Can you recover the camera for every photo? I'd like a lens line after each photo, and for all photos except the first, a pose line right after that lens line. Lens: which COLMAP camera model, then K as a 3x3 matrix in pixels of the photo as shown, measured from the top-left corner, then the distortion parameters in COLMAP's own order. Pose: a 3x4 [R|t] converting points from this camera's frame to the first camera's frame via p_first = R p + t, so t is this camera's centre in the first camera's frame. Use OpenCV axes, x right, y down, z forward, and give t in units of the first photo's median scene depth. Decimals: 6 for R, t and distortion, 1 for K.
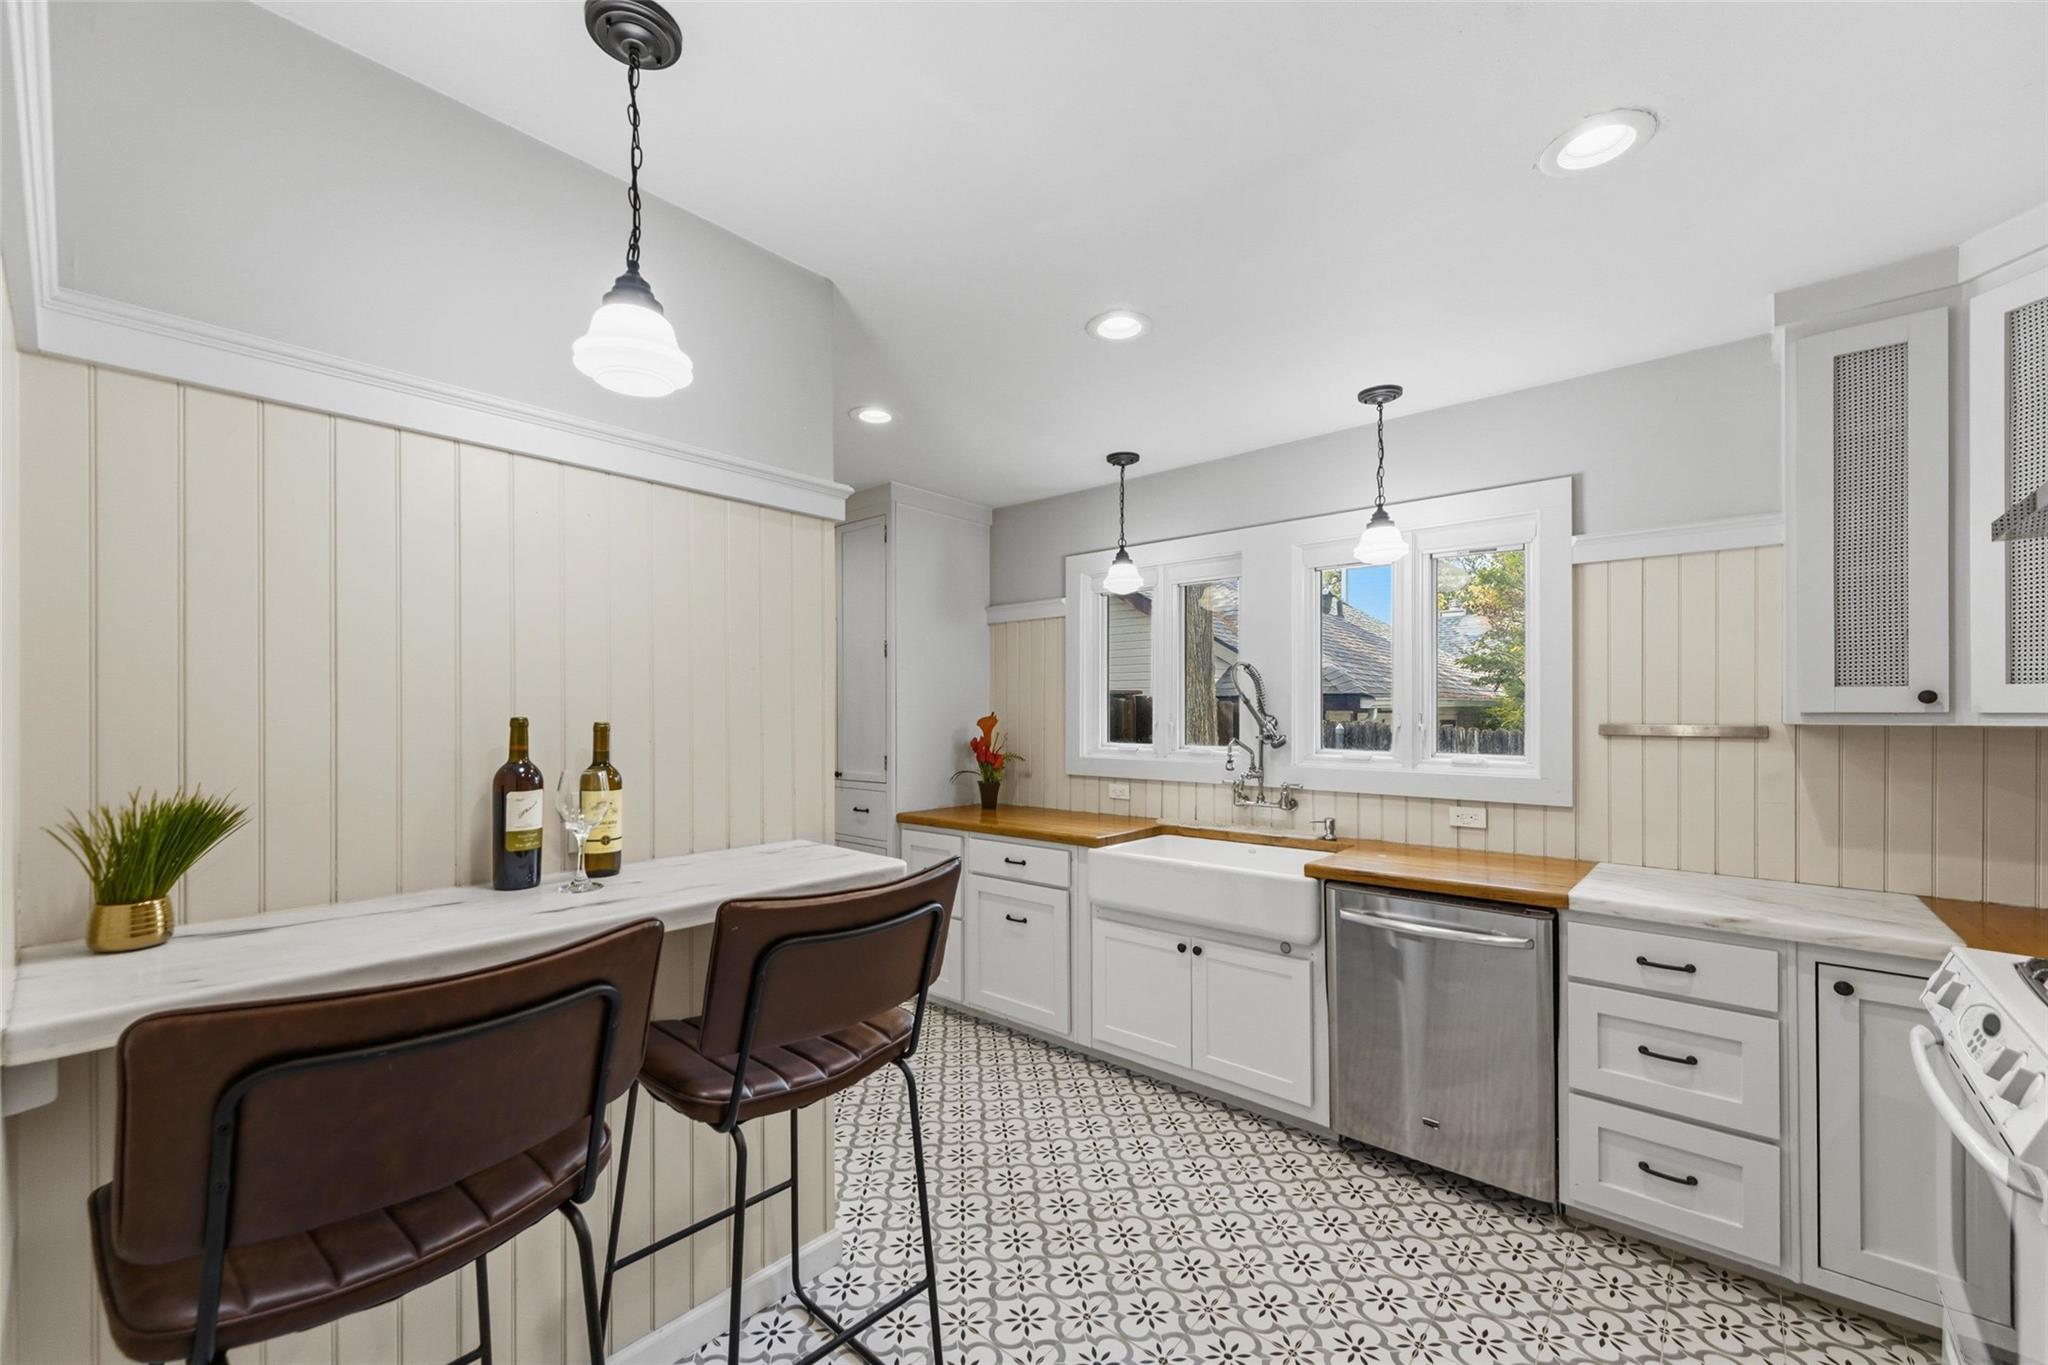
lens RADIAL K [[830.6, 0, 983.4], [0, 830.6, 712.6], [0, 0, 1]] dist [-0.030992, 0.000063]
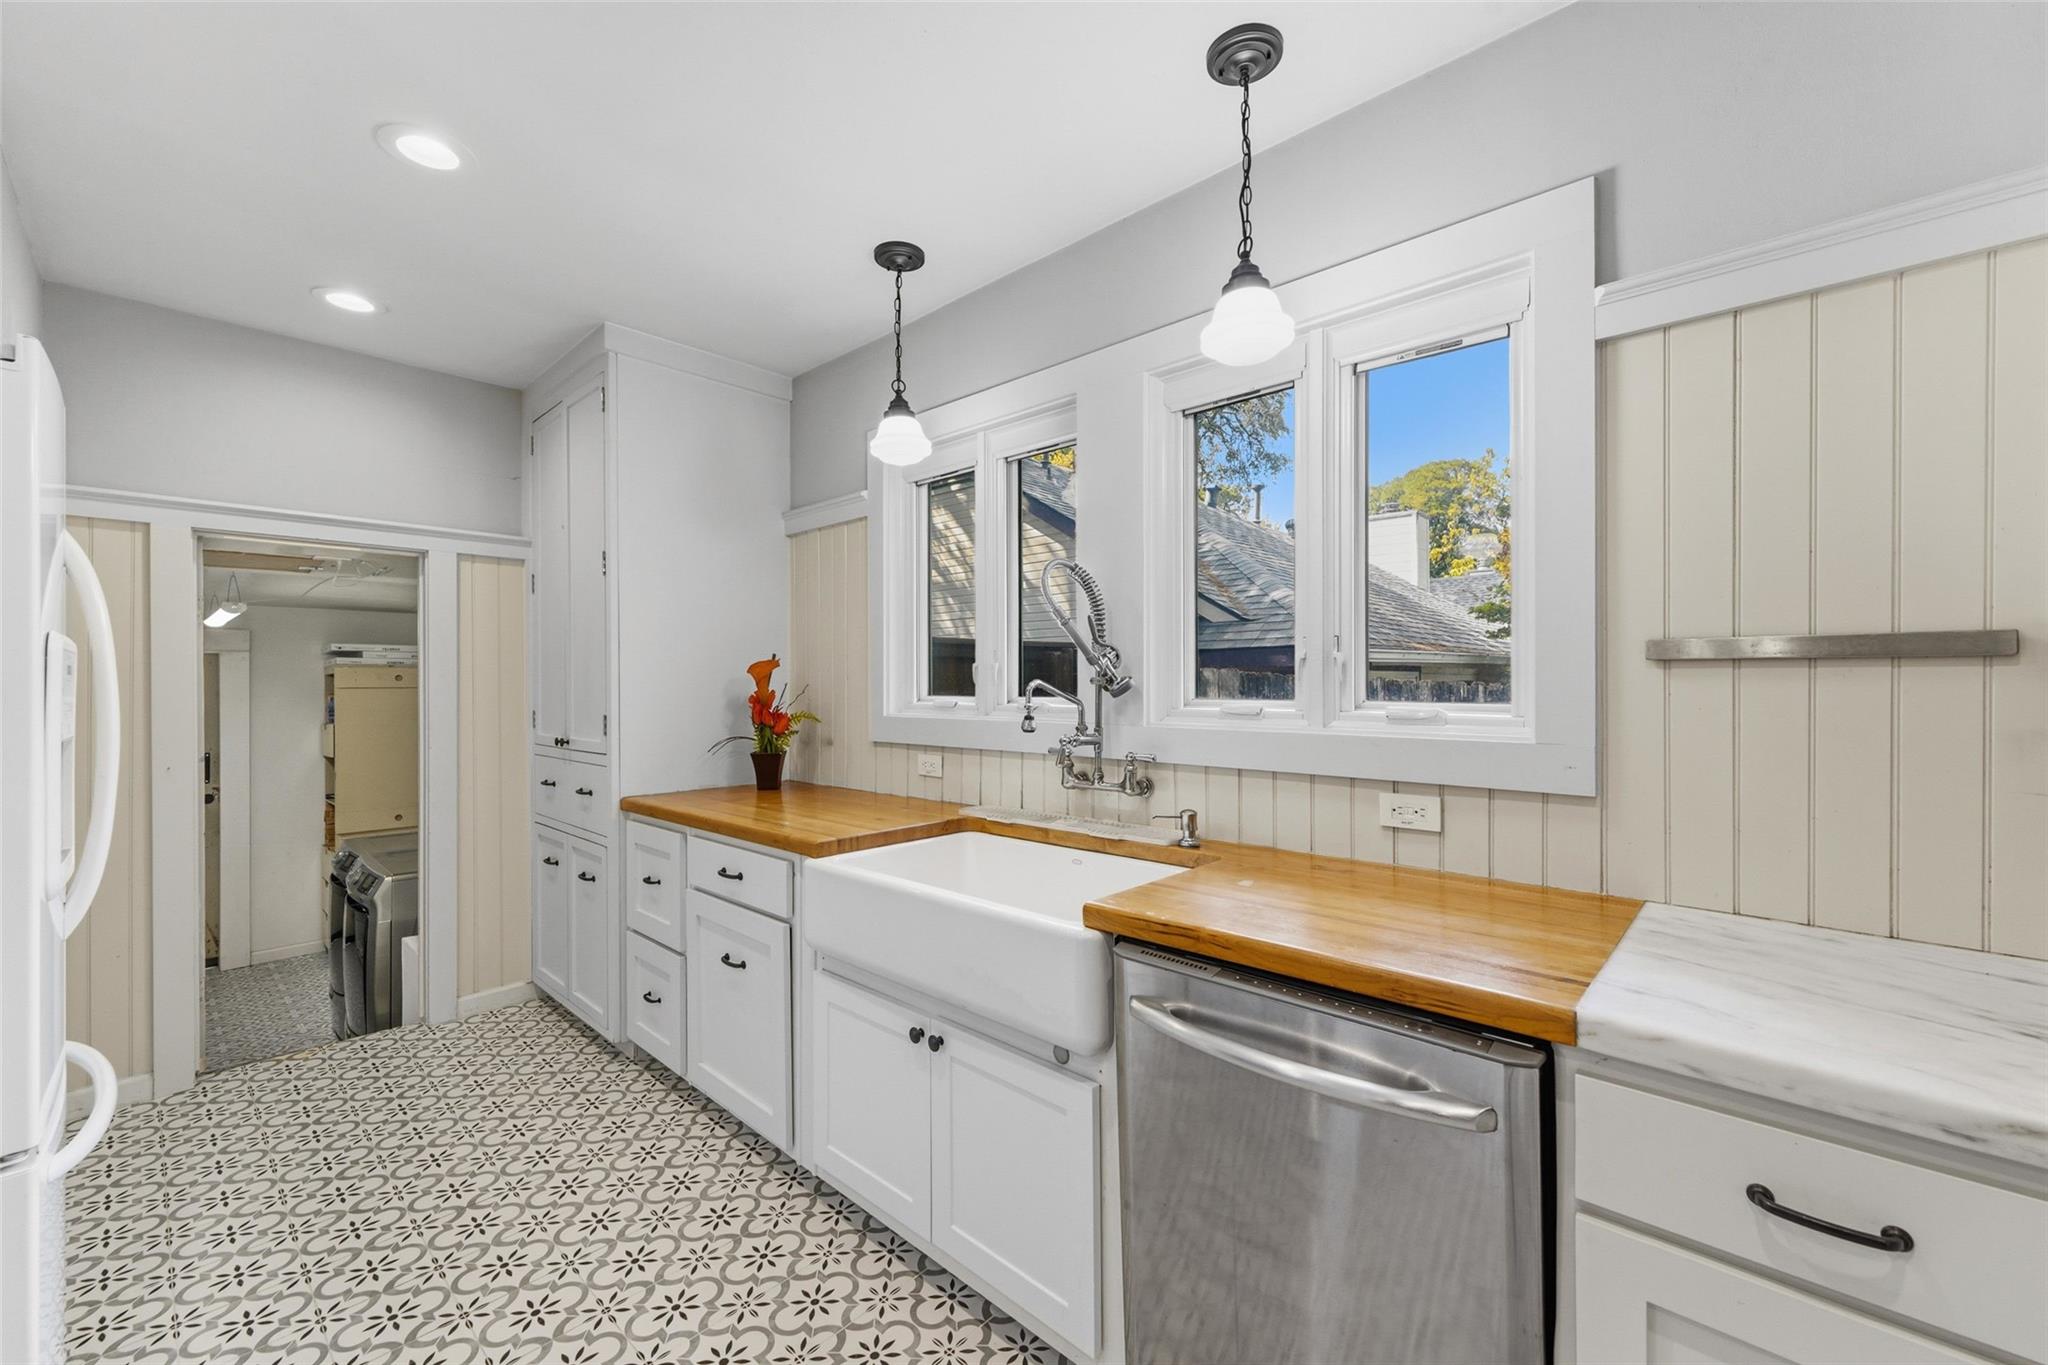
lens RADIAL K [[811.0, 0, 1021.8], [0, 811.0, 691.9], [0, 0, 1]] dist [-0.000139, -0.007206]
pose [[0.999971, -0.004420, -0.006154, 0.296423], [0.004472, 0.999954, 0.008466, 0.034617], [0.006117, -0.008494, 0.999945, 0.397646]]
